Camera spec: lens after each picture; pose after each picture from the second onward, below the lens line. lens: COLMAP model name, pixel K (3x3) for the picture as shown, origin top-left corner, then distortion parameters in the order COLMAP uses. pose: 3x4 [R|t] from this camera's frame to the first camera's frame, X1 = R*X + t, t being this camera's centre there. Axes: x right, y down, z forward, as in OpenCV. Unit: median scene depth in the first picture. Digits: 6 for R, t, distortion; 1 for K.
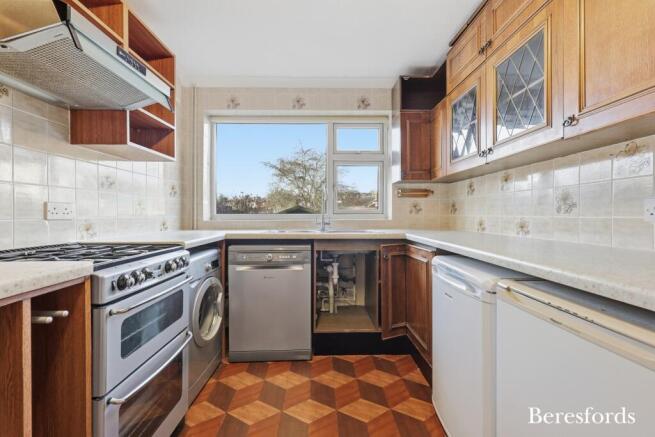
lens RADIAL K [[289.7, 0, 325.8], [0, 289.7, 215.8], [0, 0, 1]] dist [0.000982, 0.002355]
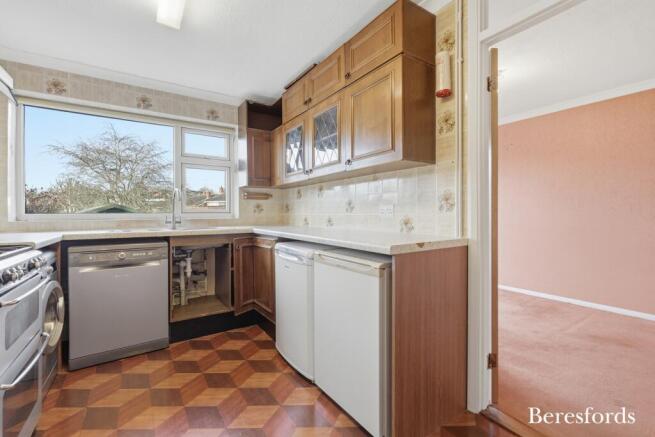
lens RADIAL K [[289.7, 0, 327.6], [0, 289.7, 215.8], [0, 0, 1]] dist [0.000982, 0.002355]
pose [[0.843702, -0.006515, 0.536773, -0.129154], [0.005861, 0.999979, 0.002924, 0.003935], [-0.536780, 0.000679, 0.843722, -0.242036]]
